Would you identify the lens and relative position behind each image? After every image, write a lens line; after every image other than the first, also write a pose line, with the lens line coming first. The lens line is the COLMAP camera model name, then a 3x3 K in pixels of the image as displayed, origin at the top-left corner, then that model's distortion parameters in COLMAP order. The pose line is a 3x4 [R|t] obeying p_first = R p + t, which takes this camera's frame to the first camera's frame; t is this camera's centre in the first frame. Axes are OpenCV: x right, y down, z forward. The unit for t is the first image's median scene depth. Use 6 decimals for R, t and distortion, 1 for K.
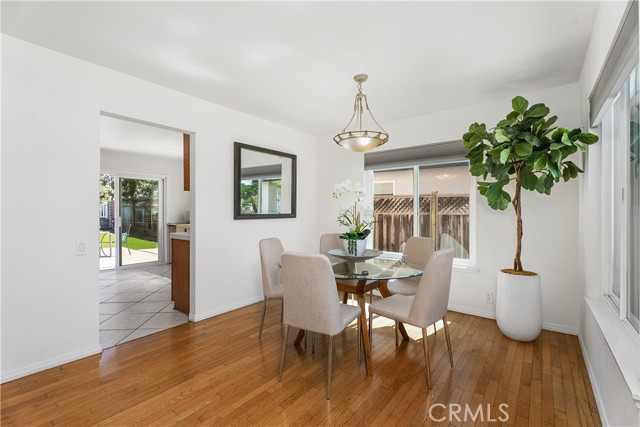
lens RADIAL K [[287.7, 0, 320.7], [0, 287.7, 208.4], [0, 0, 1]] dist [0.000732, -0.000098]
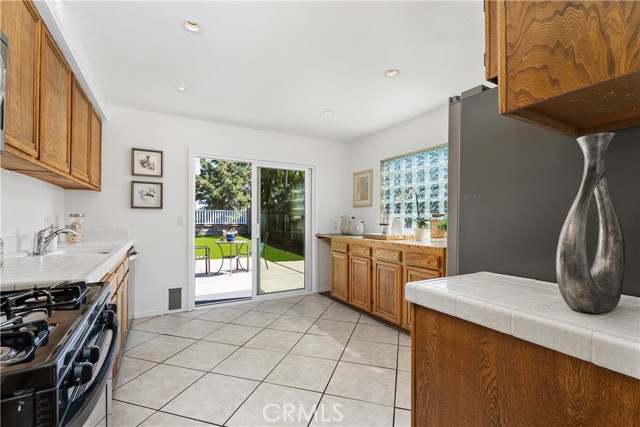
lens RADIAL K [[287.7, 0, 319.9], [0, 287.7, 215.1], [0, 0, 1]] dist [0.000732, -0.000098]
pose [[0.924376, 0.002966, -0.381471, -0.200379], [-0.005127, 0.999976, -0.004649, 0.008864], [0.381448, 0.006253, 0.924369, 0.282201]]
